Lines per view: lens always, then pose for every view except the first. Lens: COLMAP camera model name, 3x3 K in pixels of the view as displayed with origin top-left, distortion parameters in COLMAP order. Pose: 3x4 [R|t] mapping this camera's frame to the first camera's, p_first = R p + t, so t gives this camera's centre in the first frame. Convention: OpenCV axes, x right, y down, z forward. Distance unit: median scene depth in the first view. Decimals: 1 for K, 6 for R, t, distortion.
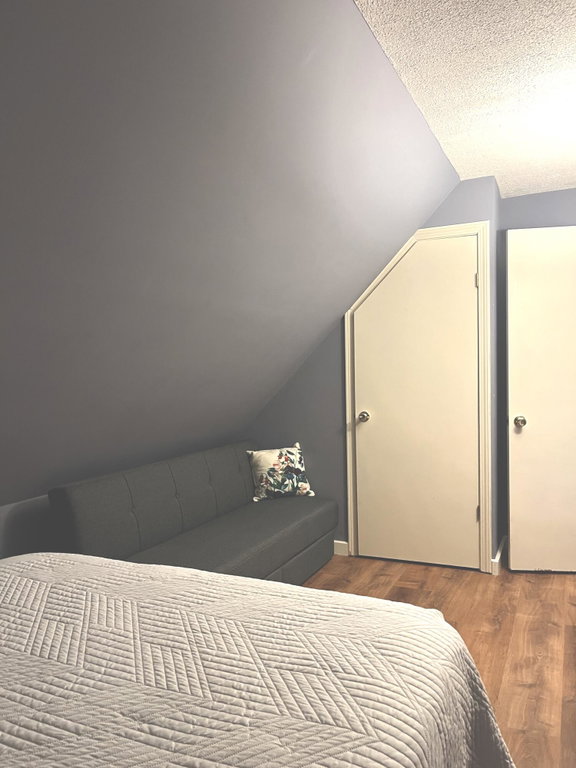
lens RADIAL K [[582.8, 0, 288.5], [0, 582.8, 384.3], [0, 0, 1]] dist [0.063501, -0.088985]
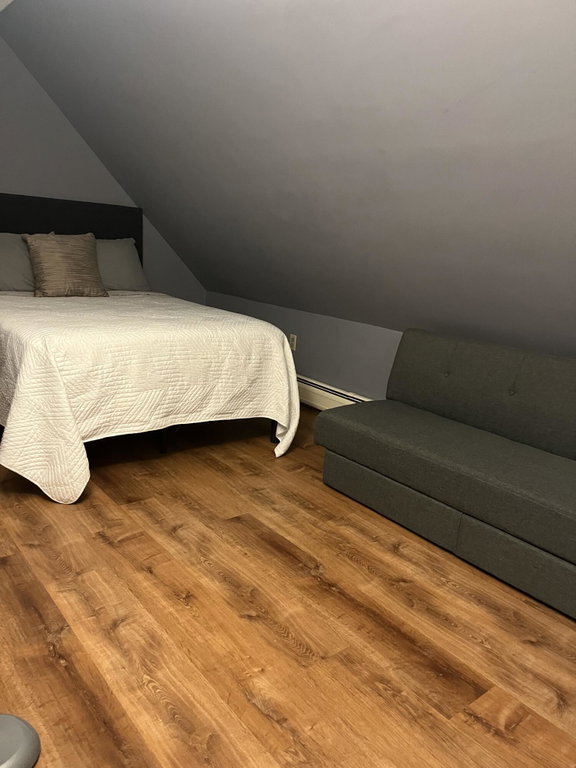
lens RADIAL K [[582.8, 0, 288.7], [0, 582.8, 383.9], [0, 0, 1]] dist [0.063501, -0.088985]
pose [[-0.426171, 0.216787, -0.878283, 0.872482], [-0.101741, 0.953217, 0.284651, -0.027892], [0.898903, 0.210667, -0.384177, 1.355419]]
